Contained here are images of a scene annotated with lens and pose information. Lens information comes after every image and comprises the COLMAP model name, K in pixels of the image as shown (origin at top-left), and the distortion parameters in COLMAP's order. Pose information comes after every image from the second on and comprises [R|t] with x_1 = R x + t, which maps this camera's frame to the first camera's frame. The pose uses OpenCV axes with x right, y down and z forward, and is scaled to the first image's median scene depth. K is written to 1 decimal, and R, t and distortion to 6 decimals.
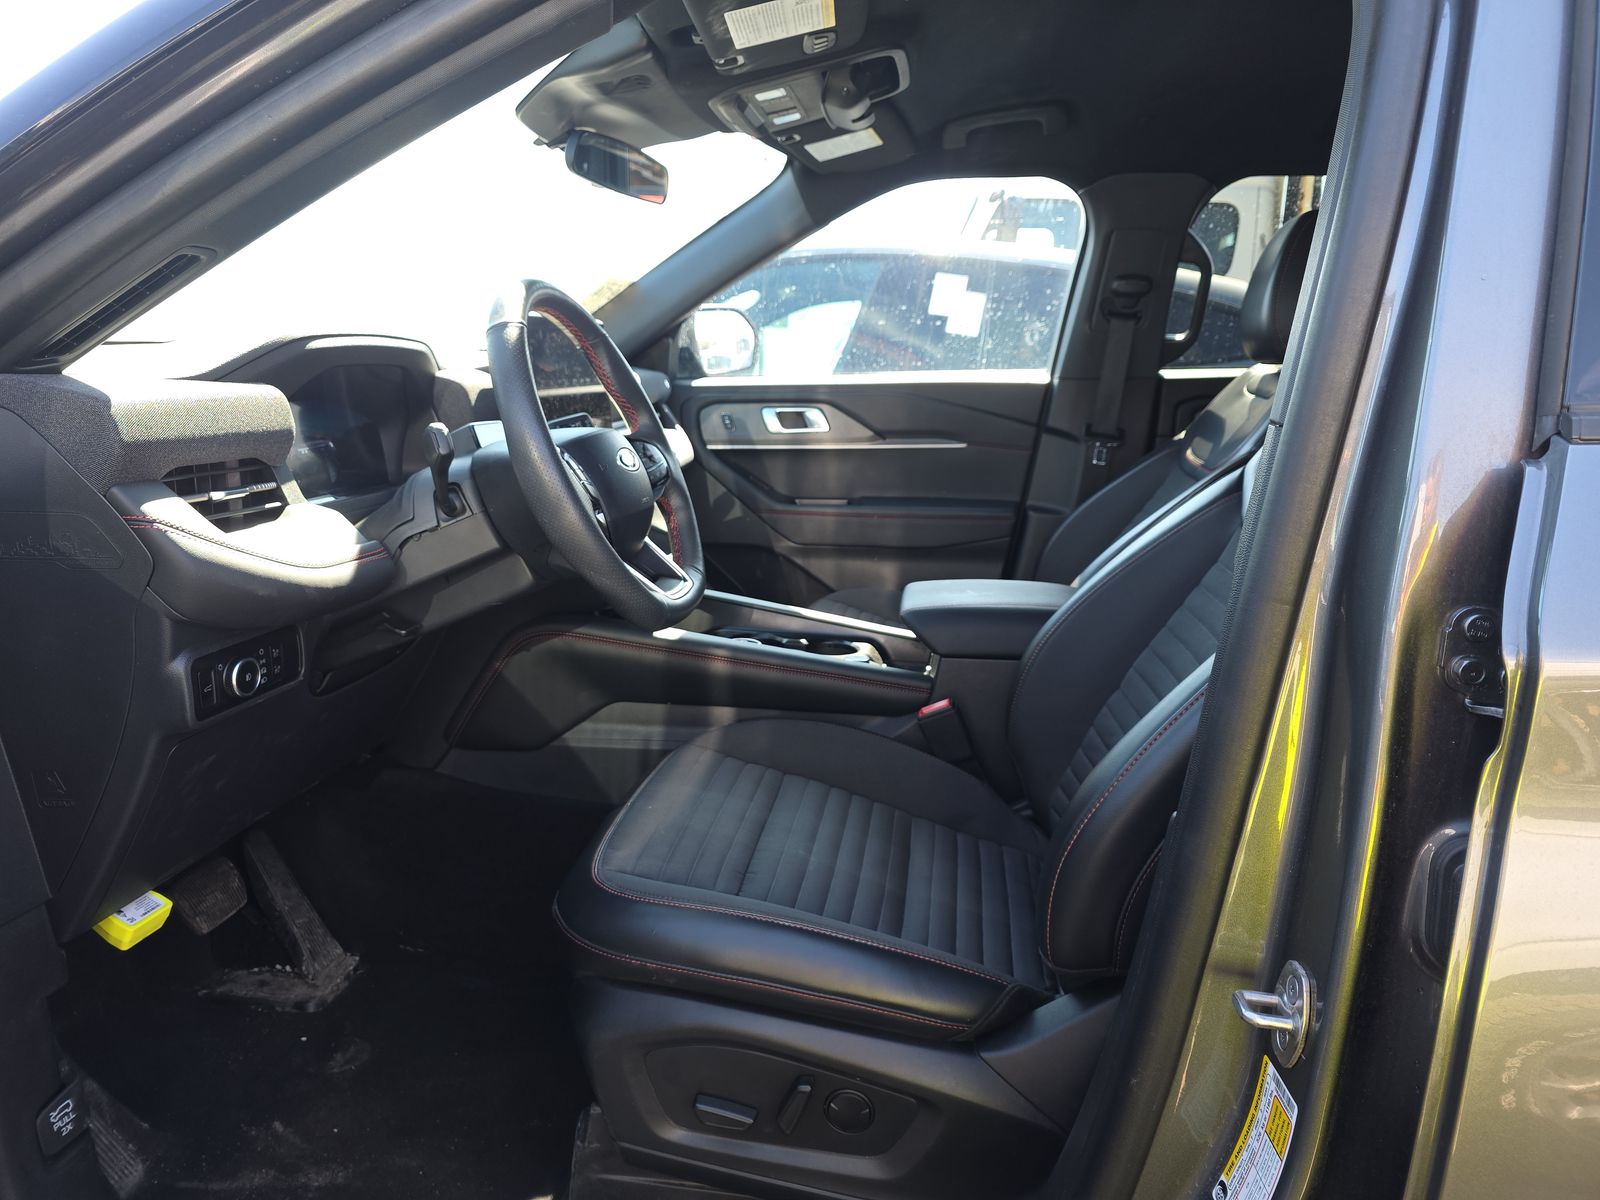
lens RADIAL K [[1080.1, 0, 790.7], [0, 1080.1, 604.8], [0, 0, 1]] dist [0.021636, -0.026158]
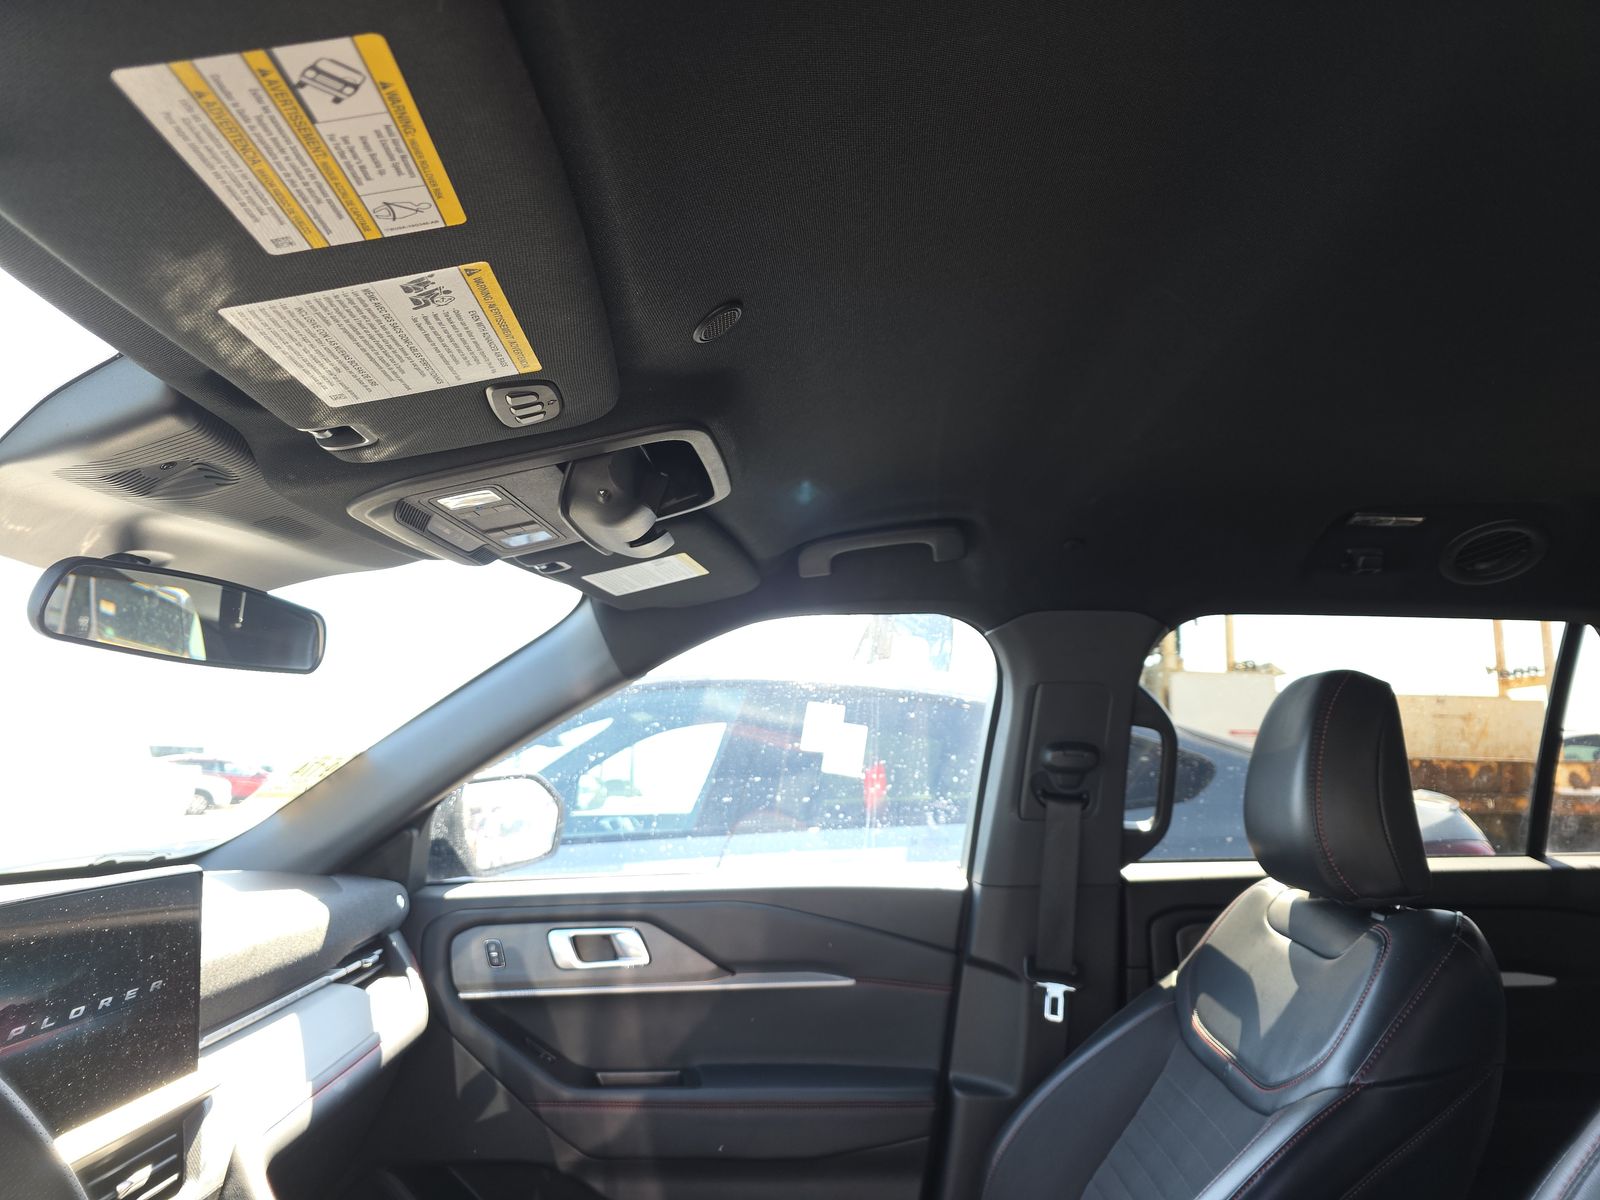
lens RADIAL K [[1080.1, 0, 792.3], [0, 1080.1, 602.2], [0, 0, 1]] dist [0.021636, -0.026158]
pose [[0.994524, 0.005586, 0.104356, 0.053323], [0.031611, 0.935711, -0.351347, -0.134785], [-0.099610, 0.352722, 0.930411, 0.296116]]
